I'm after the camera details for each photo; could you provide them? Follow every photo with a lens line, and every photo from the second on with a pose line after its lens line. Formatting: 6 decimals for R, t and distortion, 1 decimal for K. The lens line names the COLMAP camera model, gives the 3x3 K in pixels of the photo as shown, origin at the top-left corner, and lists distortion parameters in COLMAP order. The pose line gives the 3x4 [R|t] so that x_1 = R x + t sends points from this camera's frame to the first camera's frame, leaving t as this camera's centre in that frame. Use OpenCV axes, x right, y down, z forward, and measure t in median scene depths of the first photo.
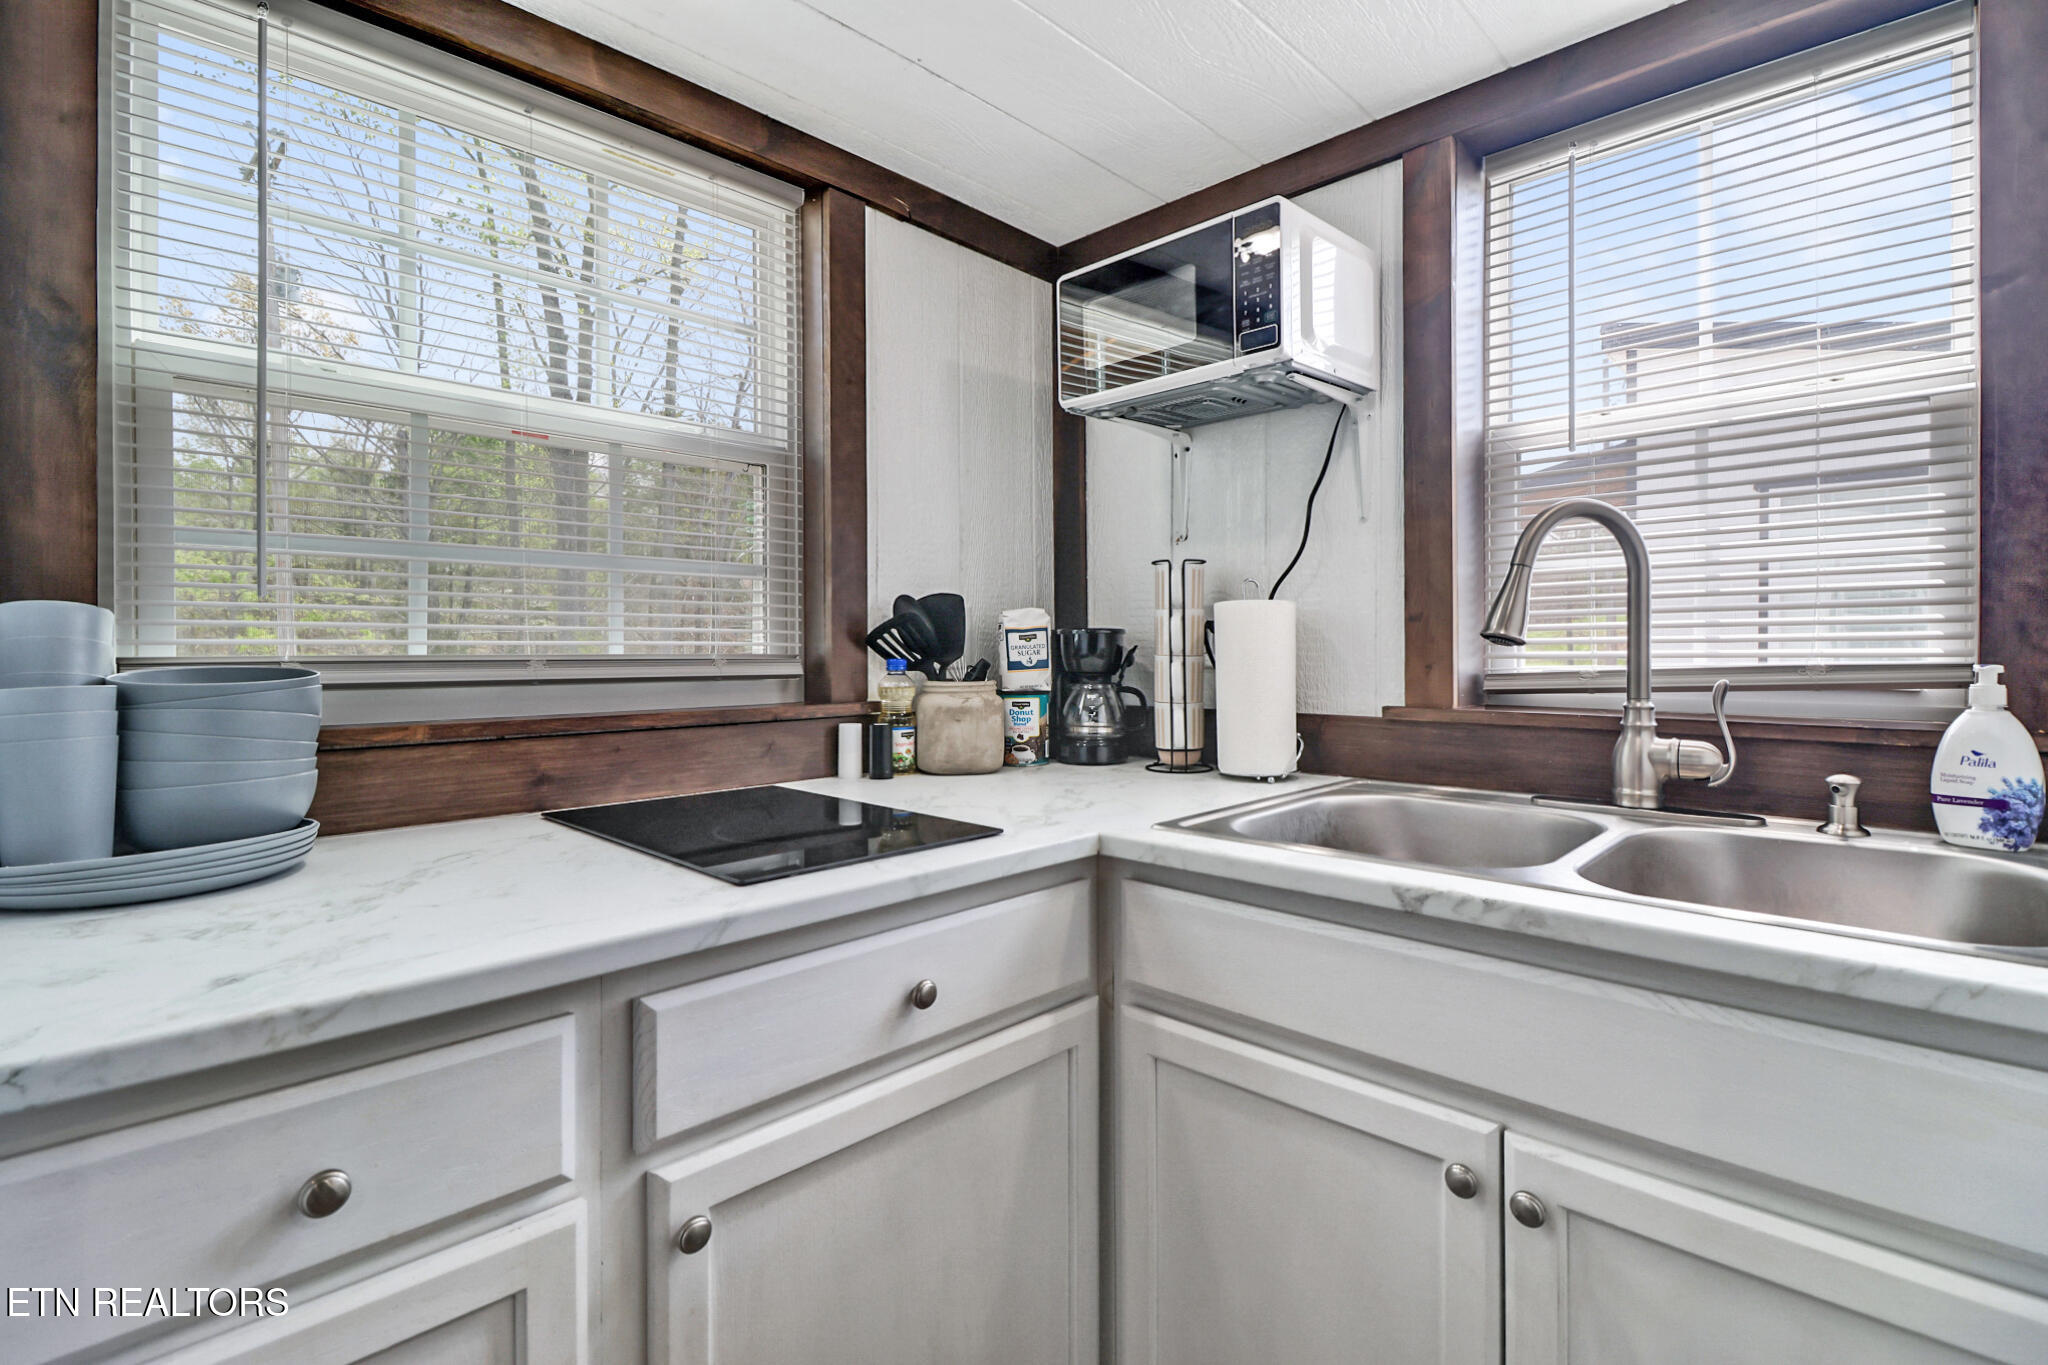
lens RADIAL K [[951.7, 0, 1043.5], [0, 951.7, 630.7], [0, 0, 1]] dist [0.001533, -0.008511]
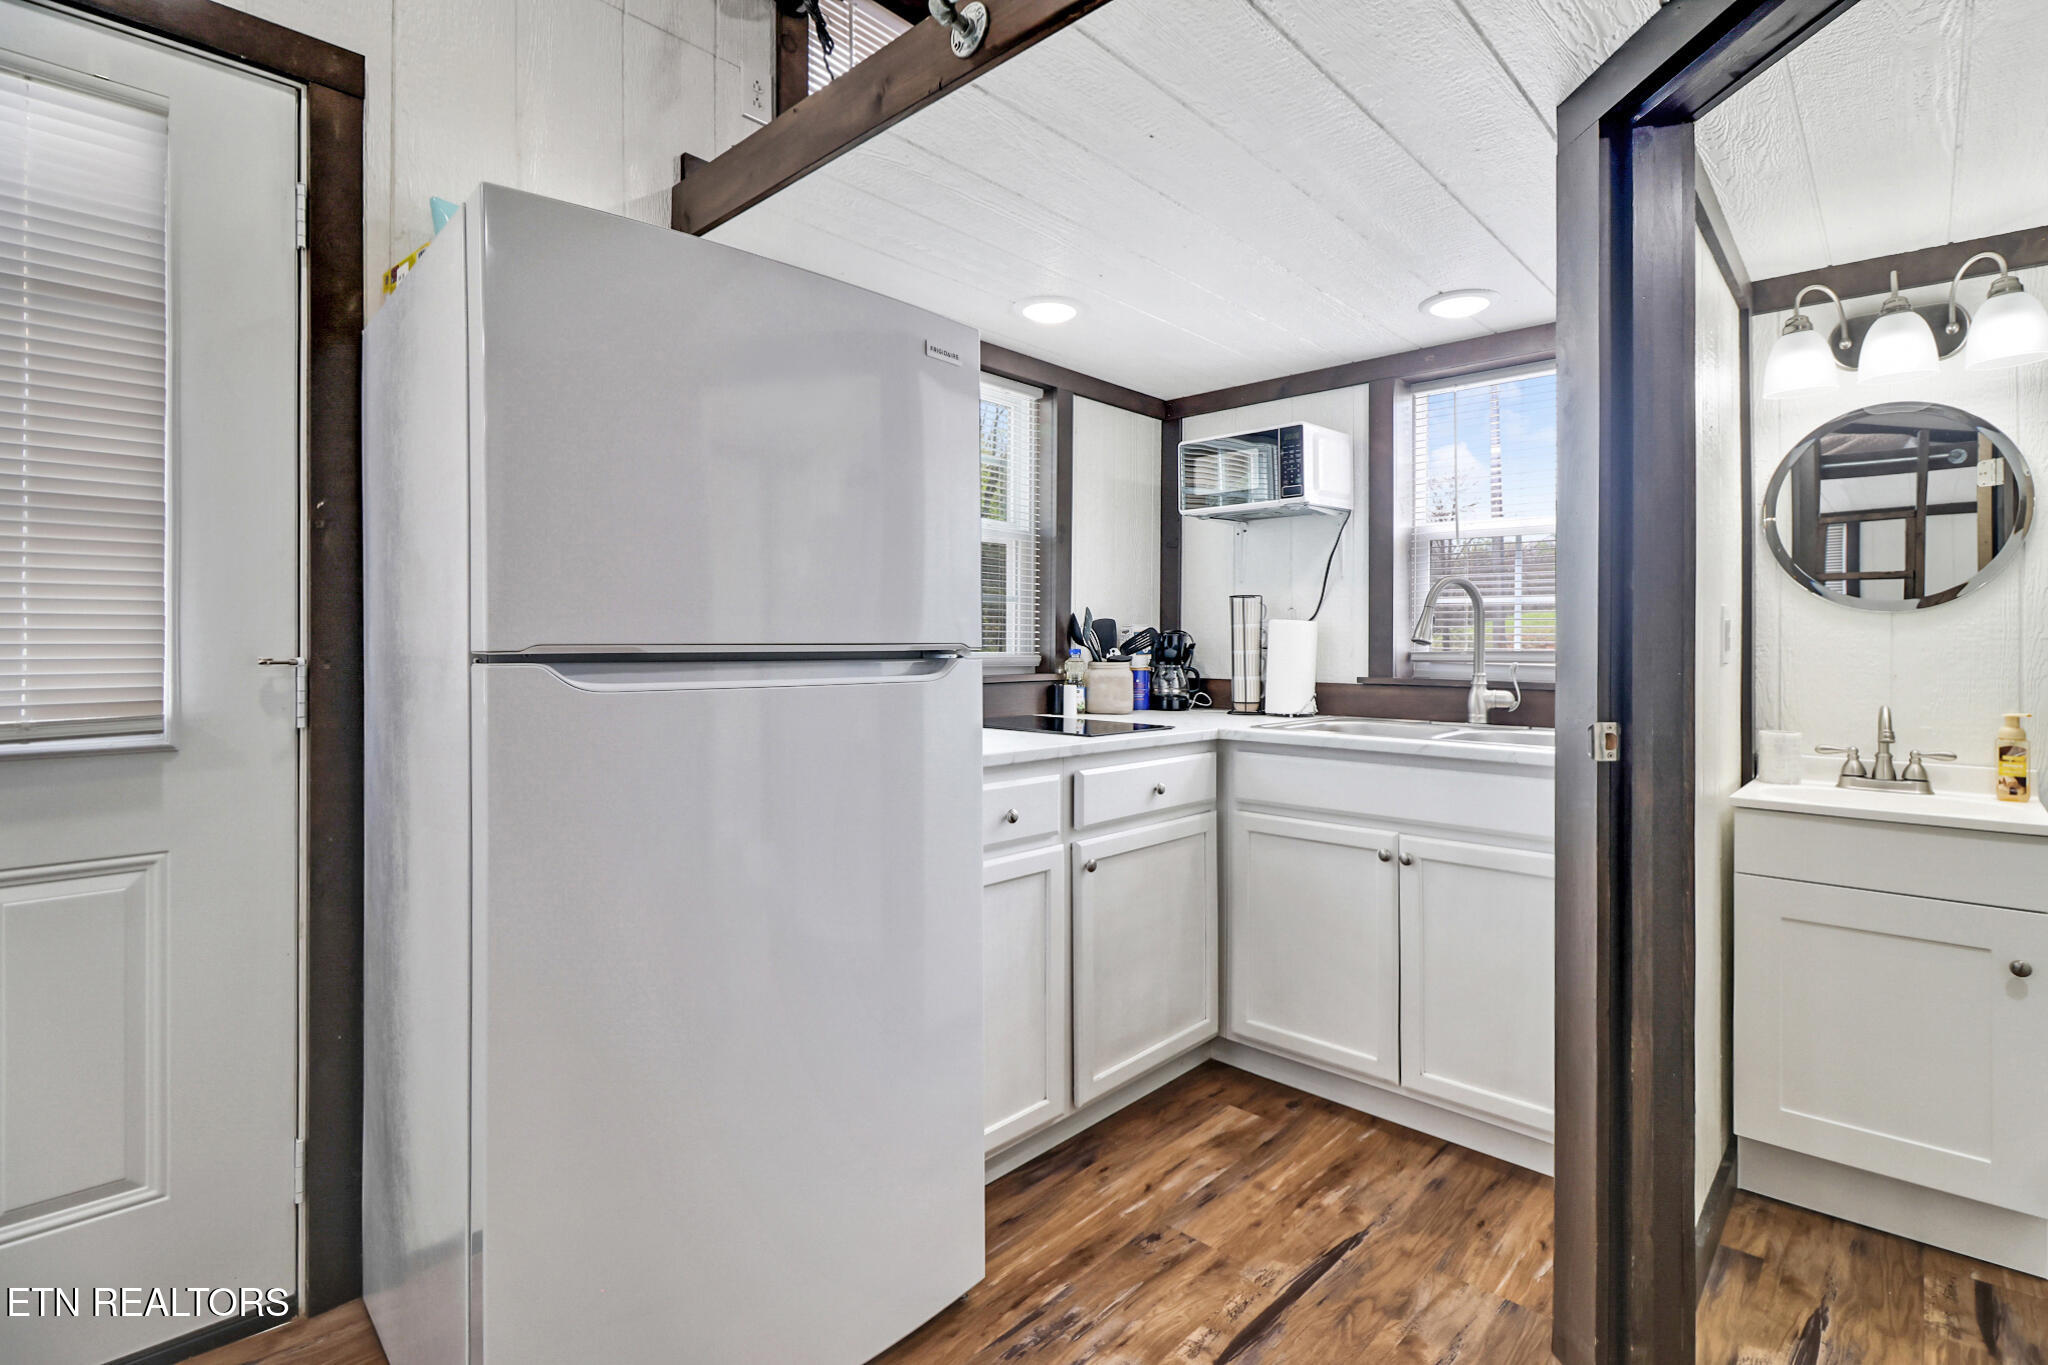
lens RADIAL K [[951.7, 0, 1042.6], [0, 951.7, 617.1], [0, 0, 1]] dist [0.001533, -0.008511]
pose [[0.999871, 0.010633, 0.012074, -0.343355], [-0.010522, 0.999902, -0.009193, -0.016430], [-0.012171, 0.009065, 0.999885, -1.042209]]
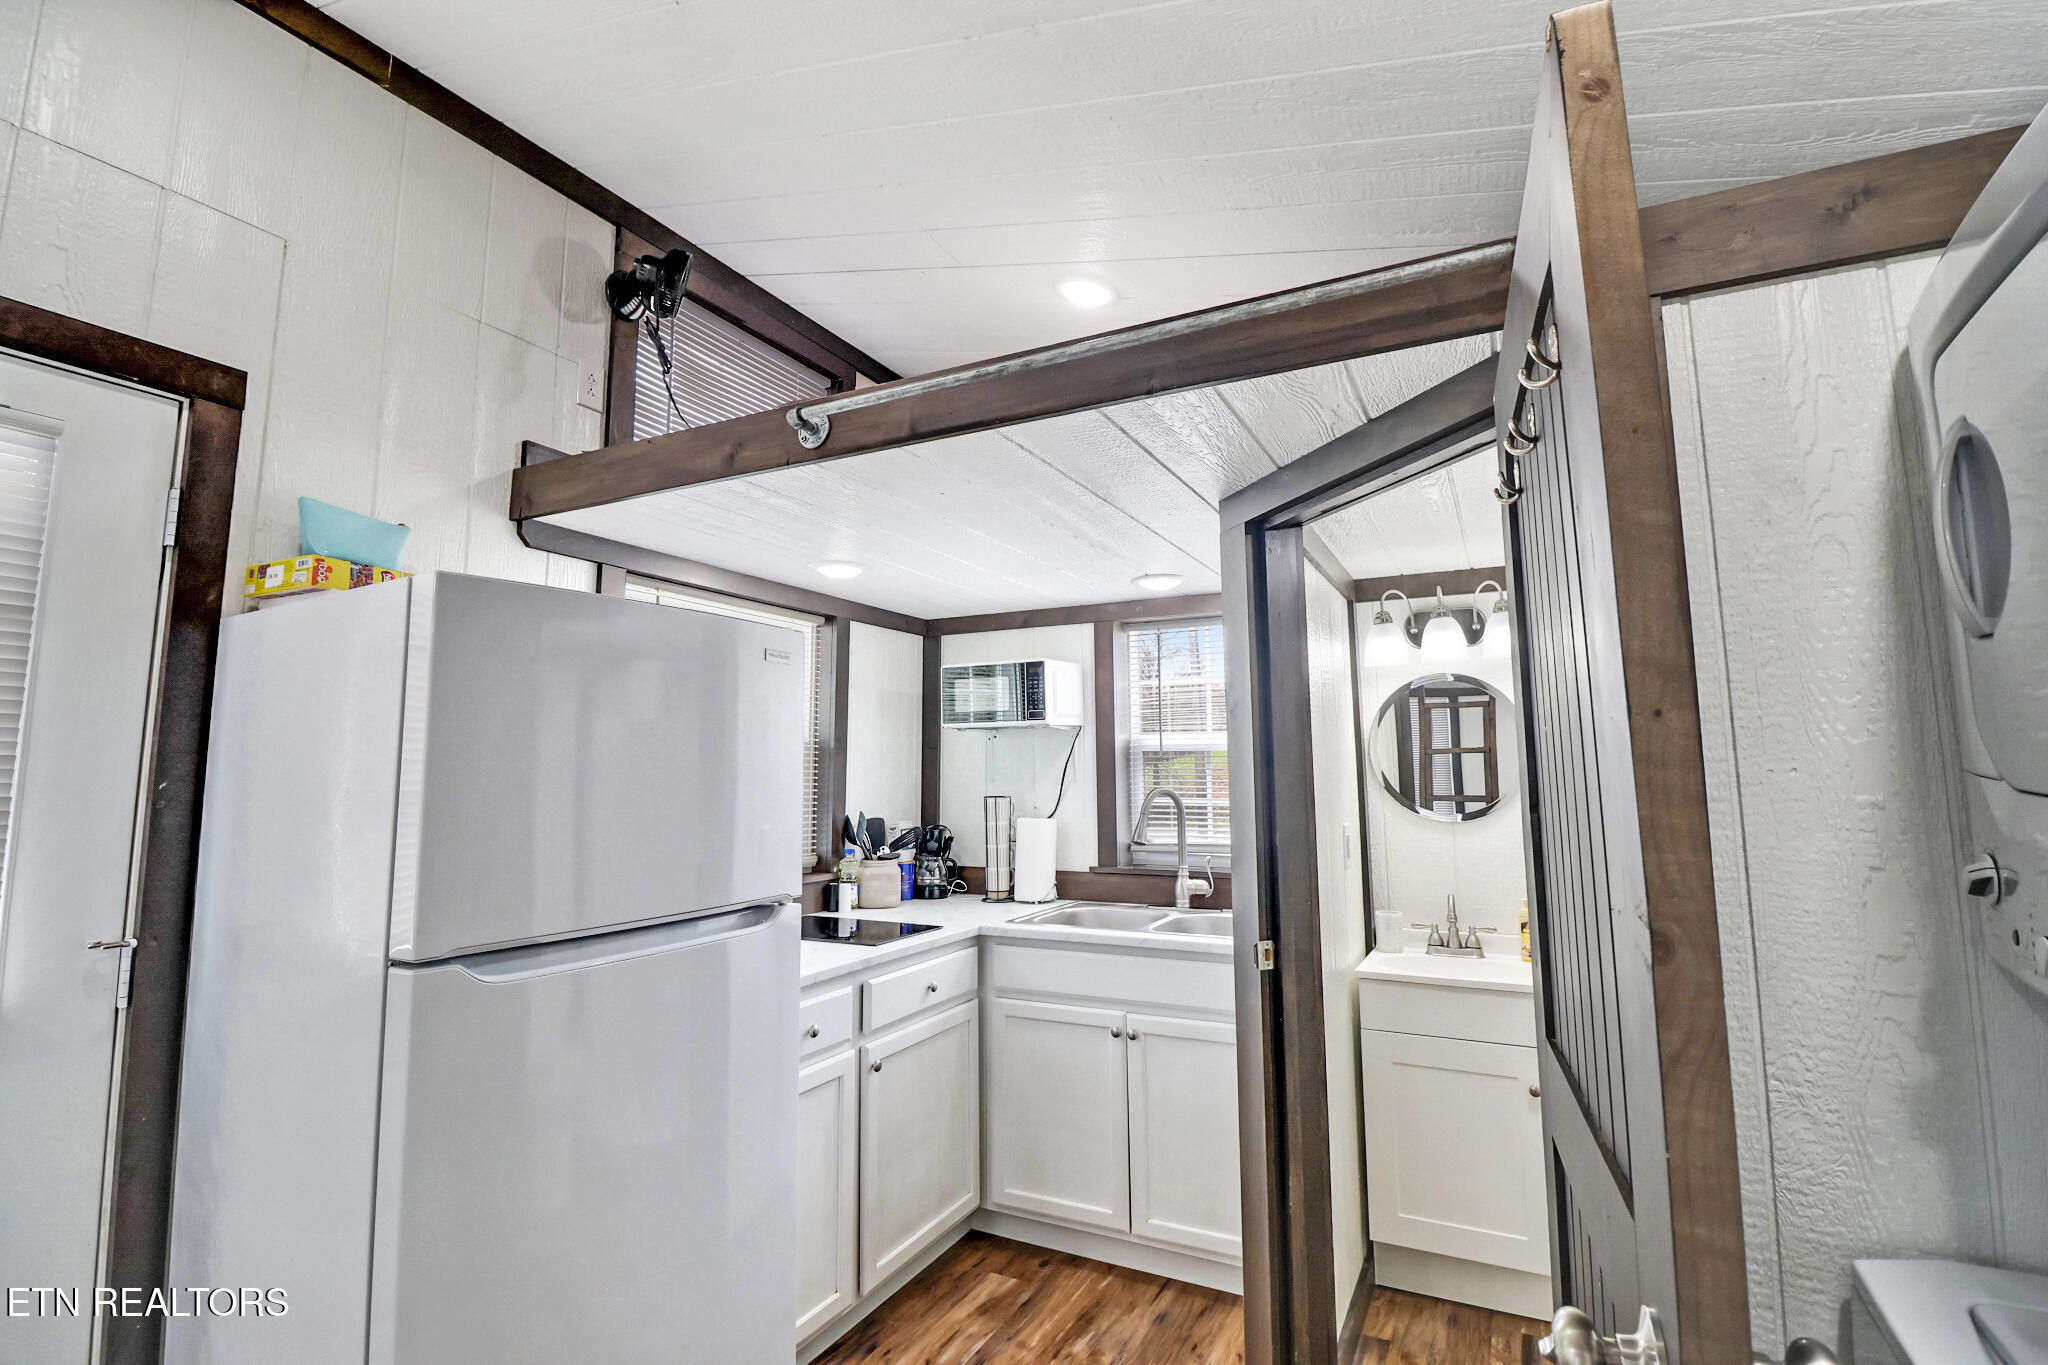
lens RADIAL K [[951.7, 0, 1023.9], [0, 951.7, 605.7], [0, 0, 1]] dist [0.001533, -0.008511]
pose [[0.962301, 0.041957, 0.268732, -0.503348], [-0.001193, 0.988672, -0.150090, -0.229222], [-0.271985, 0.144111, 0.951450, -1.417547]]
